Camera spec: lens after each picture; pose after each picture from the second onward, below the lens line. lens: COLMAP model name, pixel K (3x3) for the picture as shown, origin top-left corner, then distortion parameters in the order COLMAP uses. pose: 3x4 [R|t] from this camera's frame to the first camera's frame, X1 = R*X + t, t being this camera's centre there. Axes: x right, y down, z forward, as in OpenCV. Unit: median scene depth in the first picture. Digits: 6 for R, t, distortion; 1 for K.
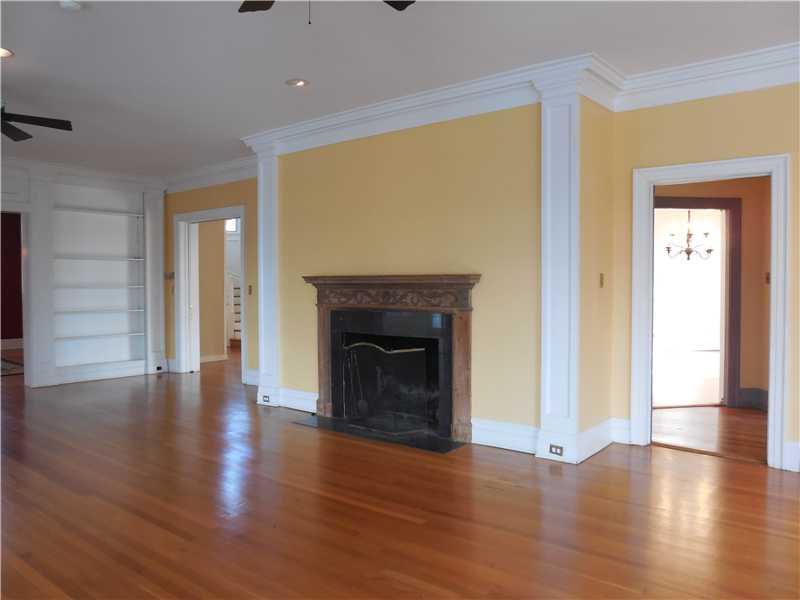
lens RADIAL K [[606.5, 0, 406.0], [0, 606.5, 301.8], [0, 0, 1]] dist [-0.051315, 0.007404]
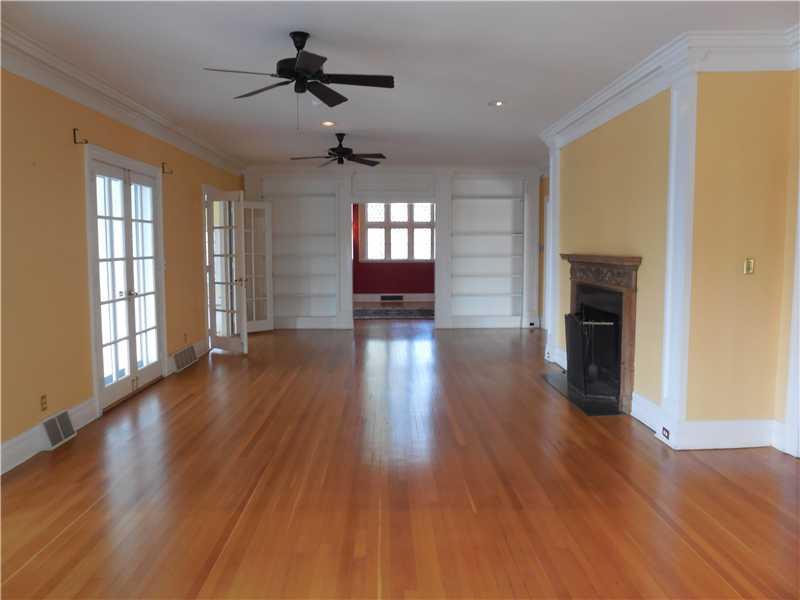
lens RADIAL K [[606.5, 0, 406.0], [0, 606.5, 301.8], [0, 0, 1]] dist [-0.051315, 0.007404]
pose [[0.657656, 0.069915, -0.750067, 0.367410], [-0.022632, 0.997068, 0.073094, -0.019935], [0.752978, -0.031096, 0.657310, 0.005291]]
